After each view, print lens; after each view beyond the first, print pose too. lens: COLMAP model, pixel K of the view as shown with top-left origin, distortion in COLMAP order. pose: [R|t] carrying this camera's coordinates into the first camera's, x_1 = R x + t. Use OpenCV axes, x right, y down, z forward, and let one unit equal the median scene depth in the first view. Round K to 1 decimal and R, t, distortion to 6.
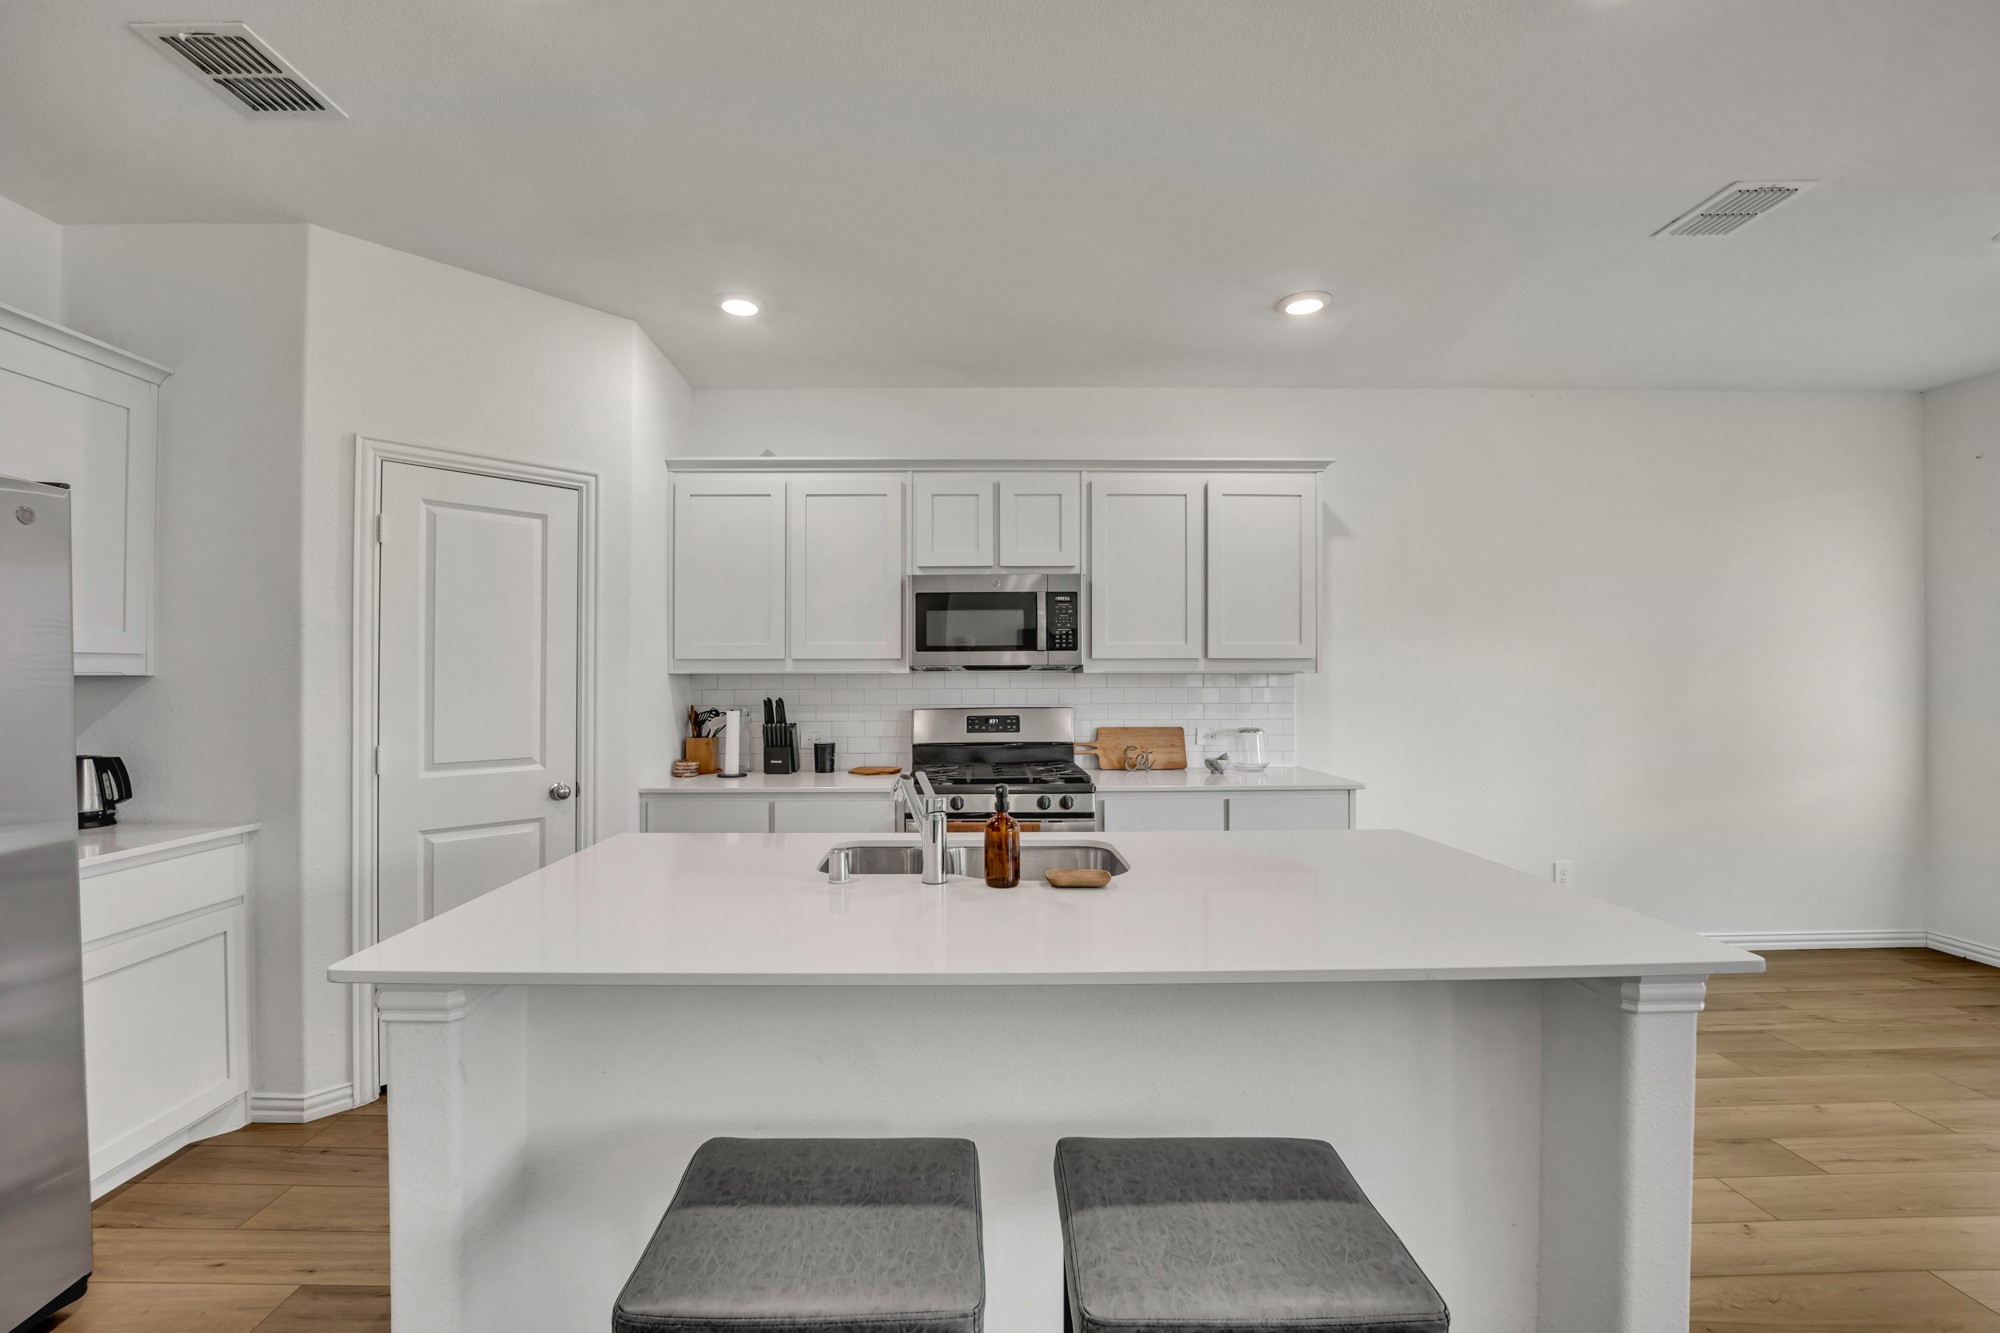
lens RADIAL K [[824.0, 0, 987.3], [0, 824.0, 671.2], [0, 0, 1]] dist [-0.024729, 0.003143]
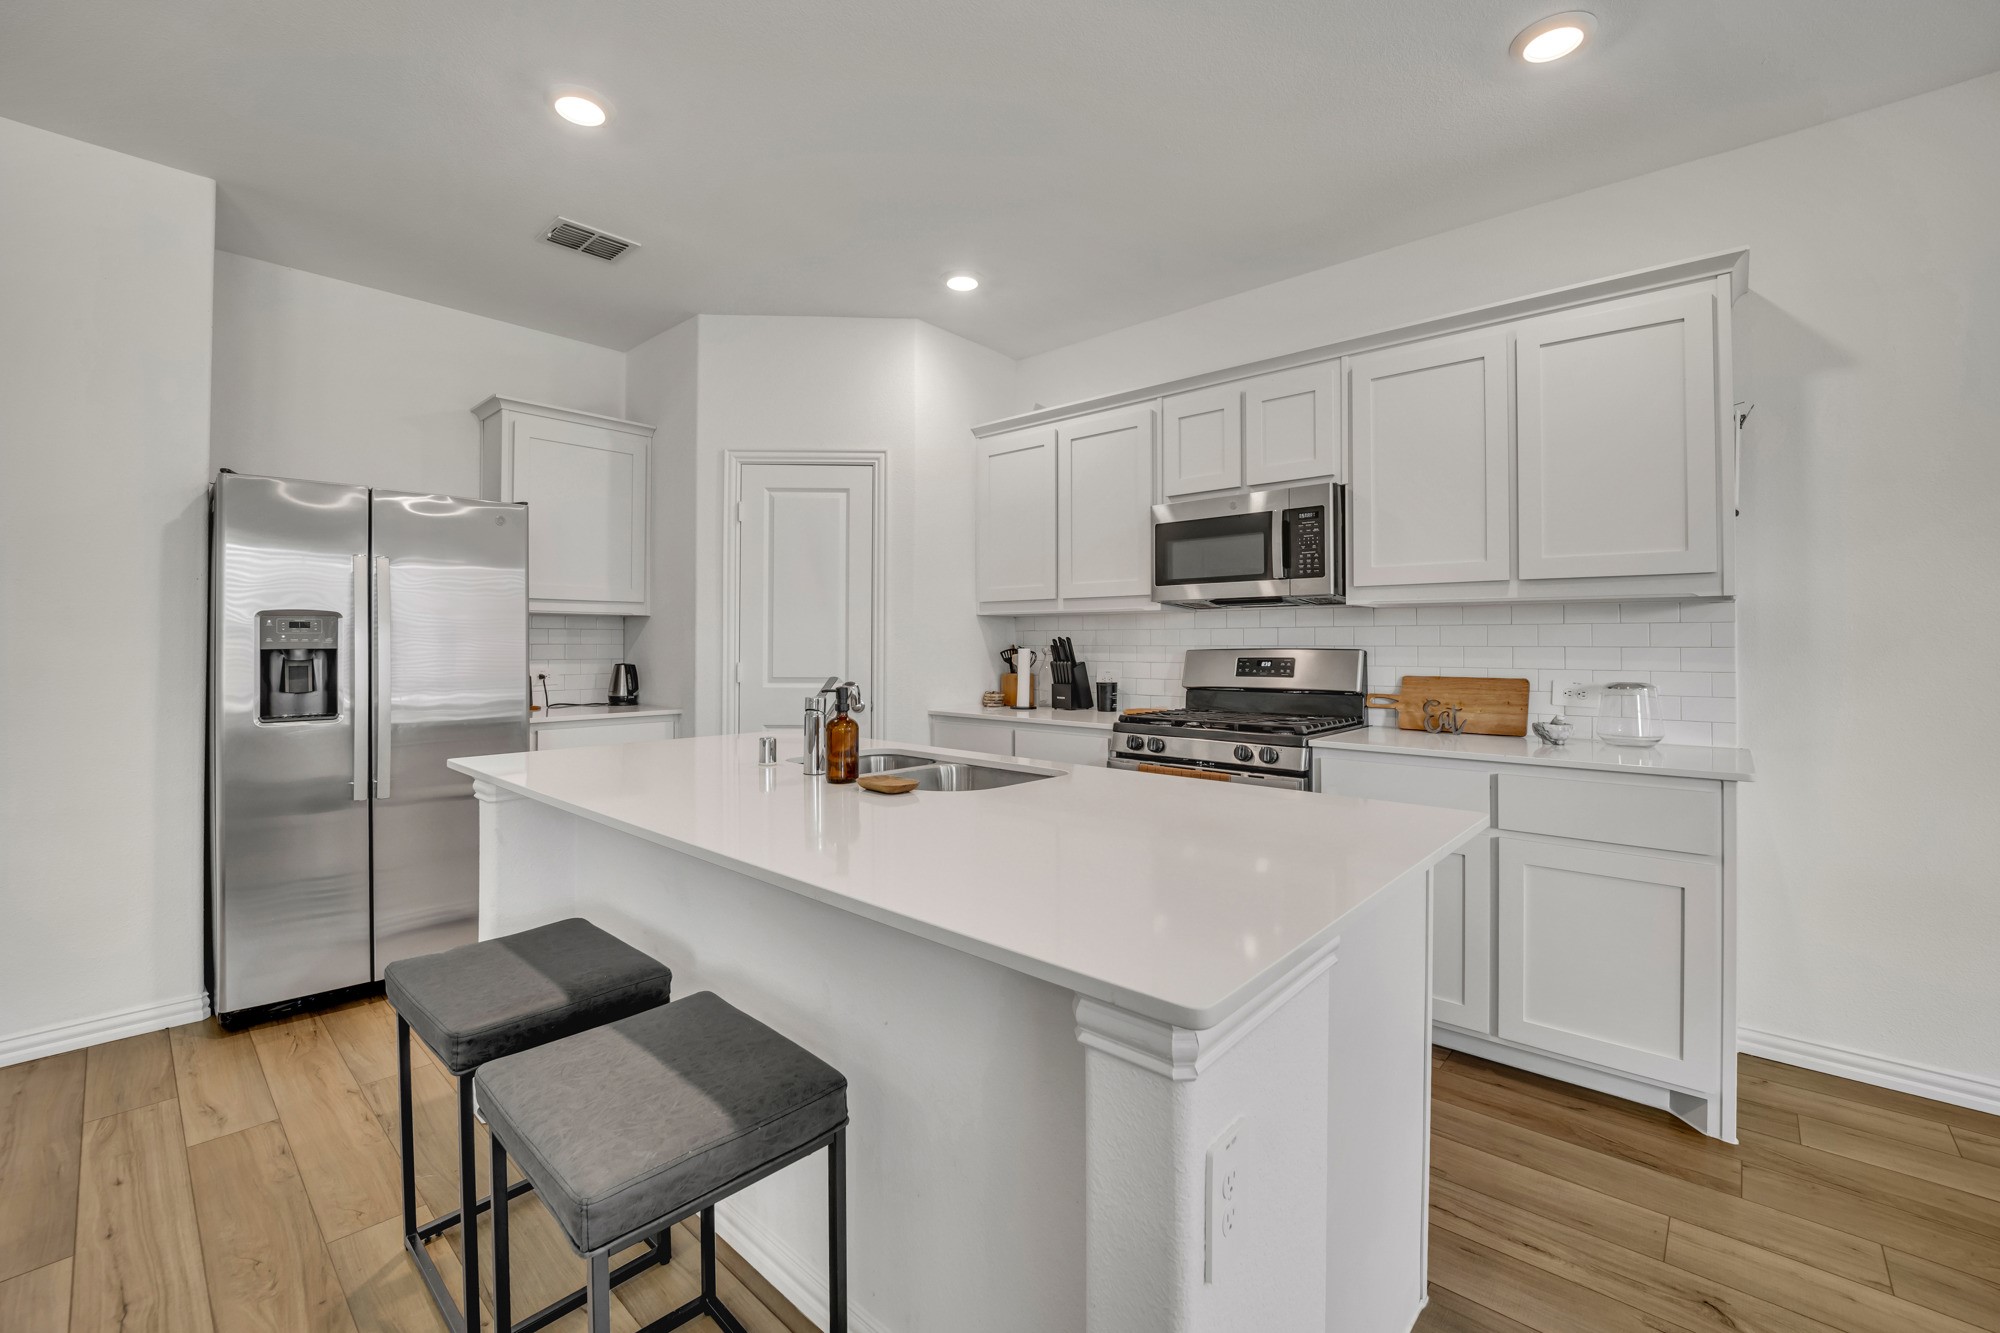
lens RADIAL K [[839.3, 0, 993.2], [0, 839.3, 628.8], [0, 0, 1]] dist [-0.018399, 0.000340]
pose [[0.729199, -0.007624, -0.684260, 0.430240], [0.000042, 0.999938, -0.011097, 0.035346], [0.684302, 0.008063, 0.729154, 0.164289]]
